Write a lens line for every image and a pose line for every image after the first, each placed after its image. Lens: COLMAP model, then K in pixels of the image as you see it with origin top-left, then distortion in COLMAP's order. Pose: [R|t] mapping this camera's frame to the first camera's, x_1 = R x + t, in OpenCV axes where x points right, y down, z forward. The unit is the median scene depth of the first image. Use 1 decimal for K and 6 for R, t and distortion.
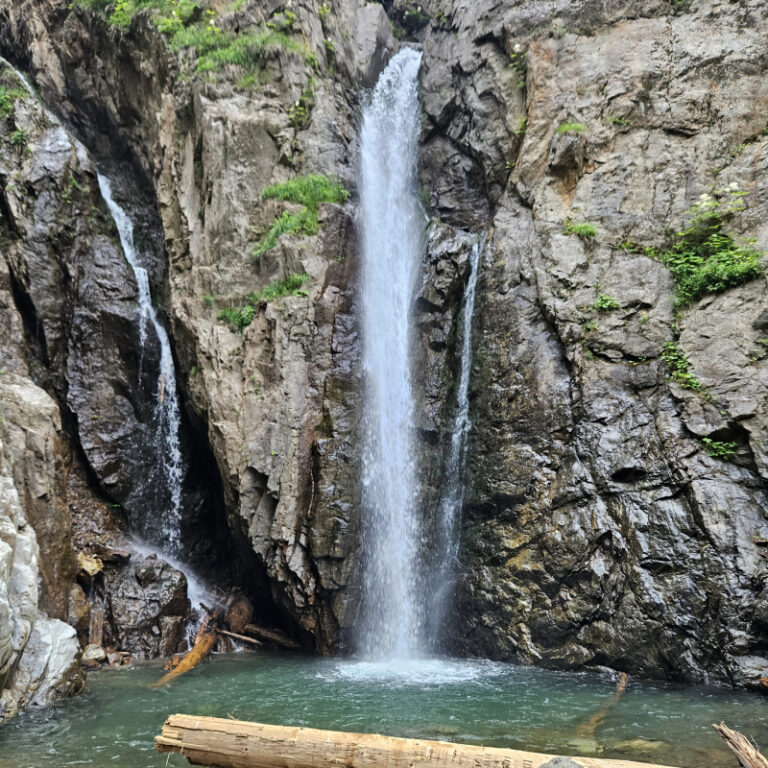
lens RADIAL K [[750.0, 0, 371.6], [0, 750.0, 385.4], [0, 0, 1]] dist [0.095992, -0.124094]
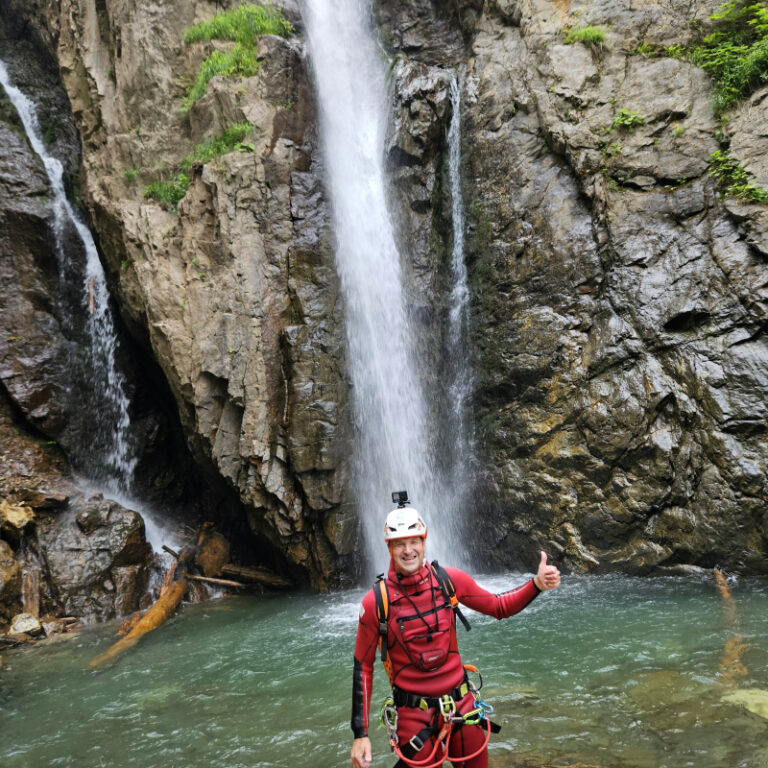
lens RADIAL K [[732.6, 0, 384.8], [0, 732.6, 350.9], [0, 0, 1]] dist [0.102018, -0.141860]
pose [[0.993332, -0.102444, 0.052881, -0.011435], [0.099799, 0.993728, 0.050438, 0.068823], [-0.057716, -0.044824, 0.997326, 0.221144]]
